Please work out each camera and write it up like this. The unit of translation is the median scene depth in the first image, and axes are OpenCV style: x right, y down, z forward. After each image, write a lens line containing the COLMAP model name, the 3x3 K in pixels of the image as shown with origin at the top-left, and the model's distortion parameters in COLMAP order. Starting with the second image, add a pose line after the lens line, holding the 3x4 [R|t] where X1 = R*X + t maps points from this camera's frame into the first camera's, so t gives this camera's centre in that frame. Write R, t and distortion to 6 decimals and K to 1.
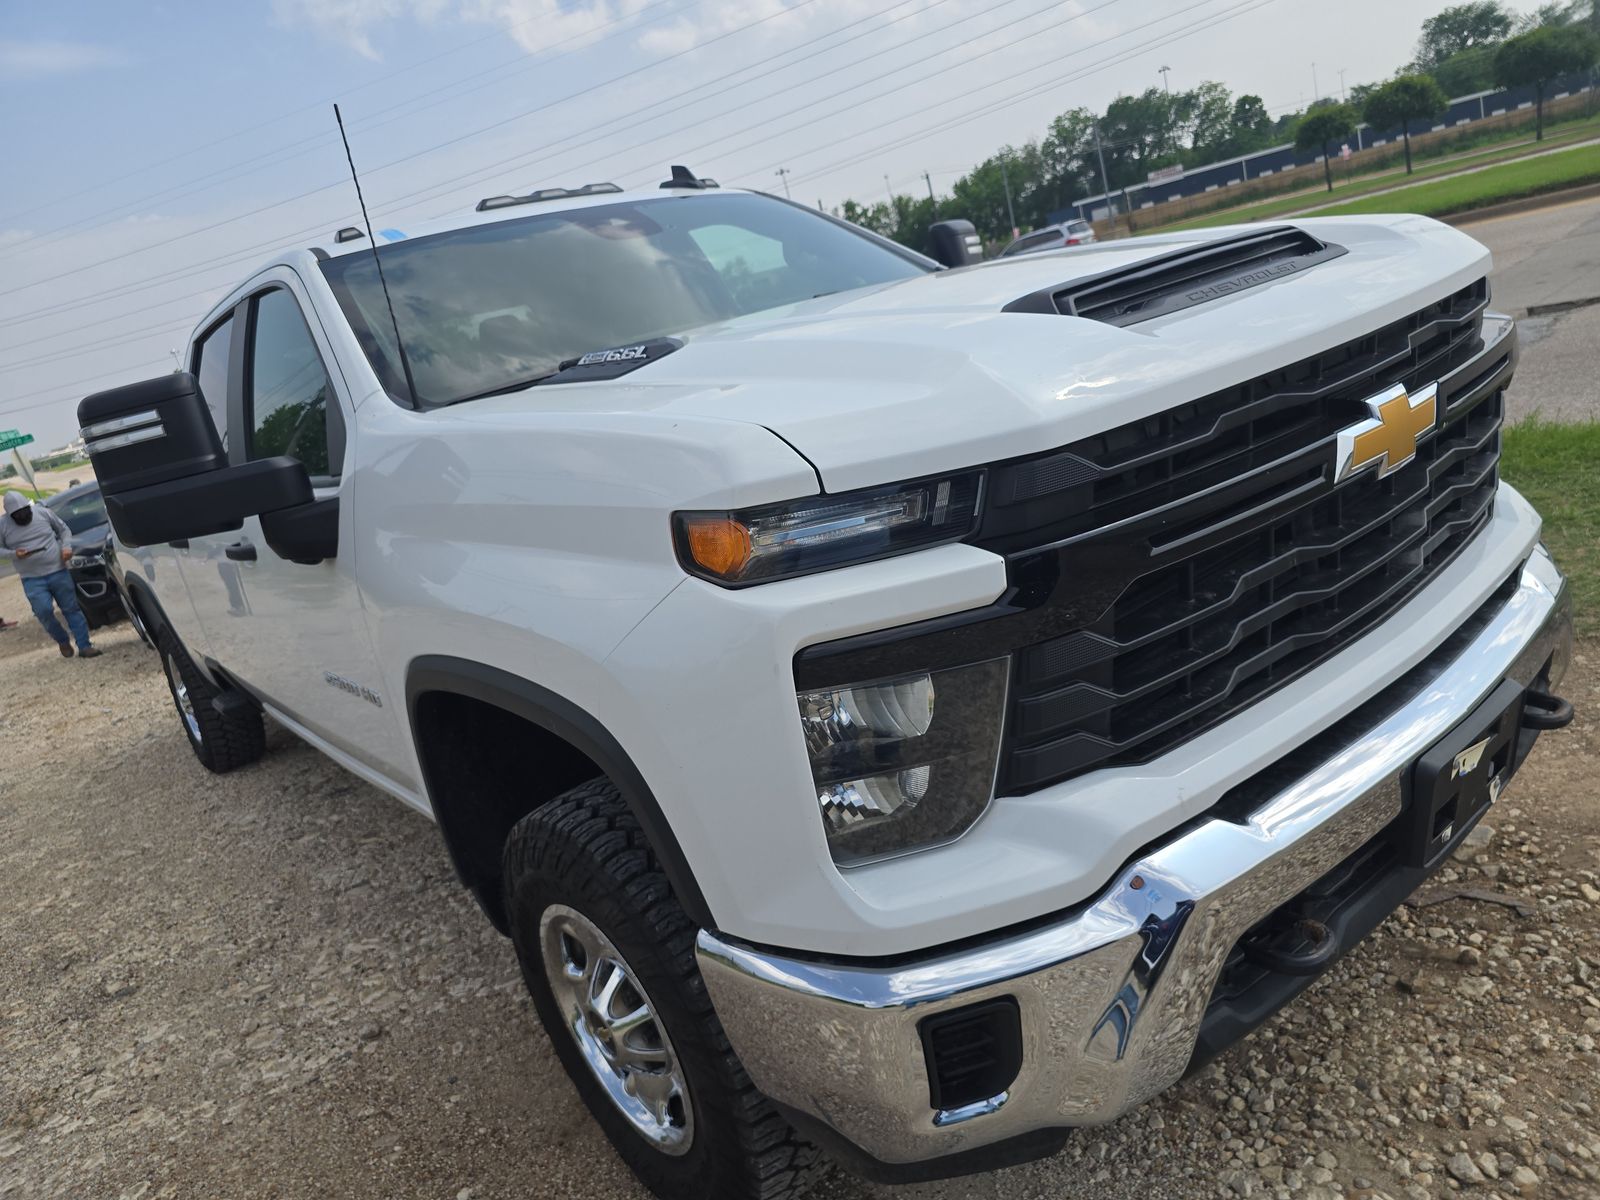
lens RADIAL K [[1083.3, 0, 803.2], [0, 1083.3, 604.5], [0, 0, 1]] dist [0.018284, -0.003044]
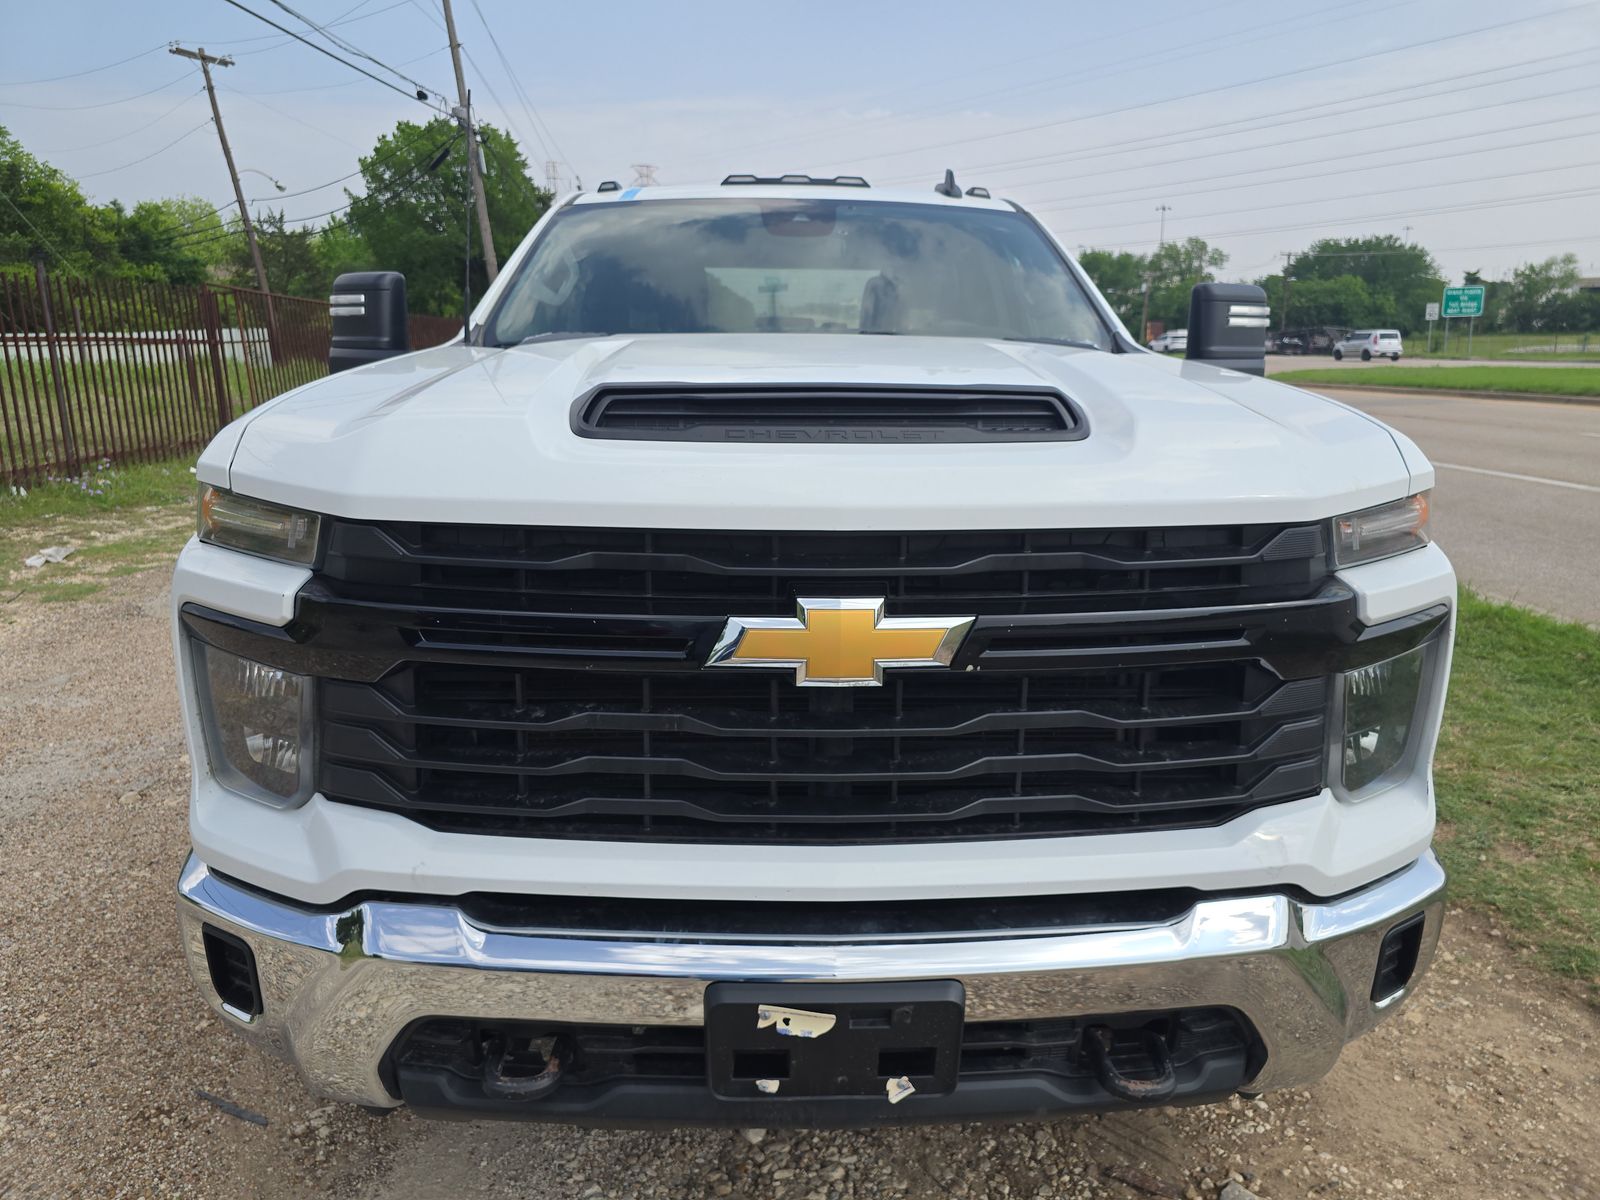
lens RADIAL K [[1083.3, 0, 804.1], [0, 1083.3, 596.1], [0, 0, 1]] dist [0.018284, -0.003044]
pose [[0.780131, 0.365387, -0.507827, 0.974299], [-0.340285, 0.928973, 0.145656, -0.321071], [0.524978, 0.059175, 0.849056, 0.246001]]
